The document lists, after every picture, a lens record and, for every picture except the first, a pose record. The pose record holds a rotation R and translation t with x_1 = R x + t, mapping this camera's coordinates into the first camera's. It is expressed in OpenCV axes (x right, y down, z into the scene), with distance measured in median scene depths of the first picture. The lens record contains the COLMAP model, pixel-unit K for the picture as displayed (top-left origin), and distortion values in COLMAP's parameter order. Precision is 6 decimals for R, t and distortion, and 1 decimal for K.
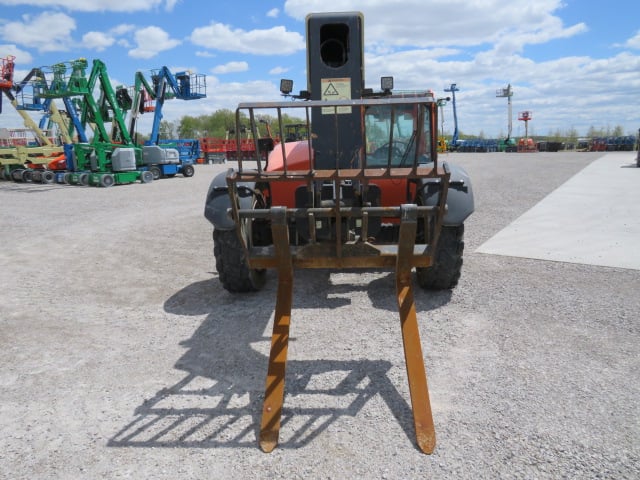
lens RADIAL K [[457.6, 0, 316.7], [0, 457.6, 239.6], [0, 0, 1]] dist [-0.023094, 0.005061]
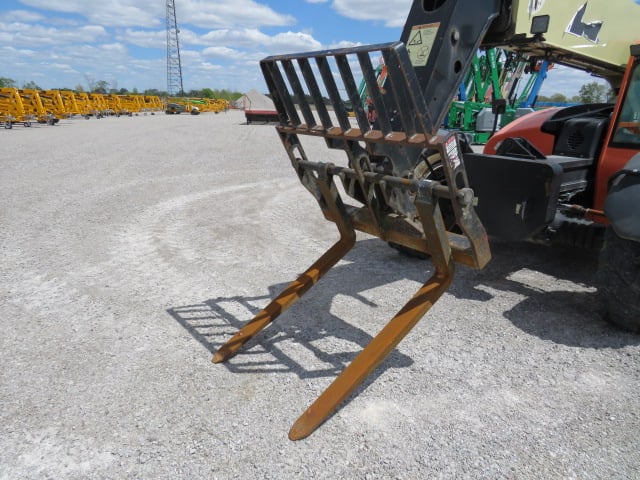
lens RADIAL K [[457.6, 0, 316.7], [0, 457.6, 239.6], [0, 0, 1]] dist [-0.023094, 0.005061]
pose [[0.644632, 0.254640, -0.720839, 0.117030], [-0.196873, 0.966390, 0.165322, -0.012319], [0.738709, 0.035342, 0.673097, 0.054592]]
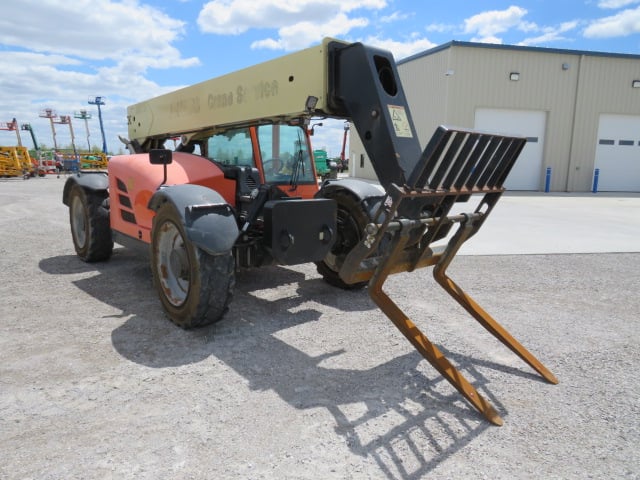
lens RADIAL K [[457.6, 0, 316.7], [0, 457.6, 239.6], [0, 0, 1]] dist [-0.023094, 0.005061]
pose [[0.716486, -0.077342, 0.693301, -0.168340], [0.103204, 0.994651, 0.004304, -0.008471], [-0.689925, 0.068467, 0.720635, 0.062419]]
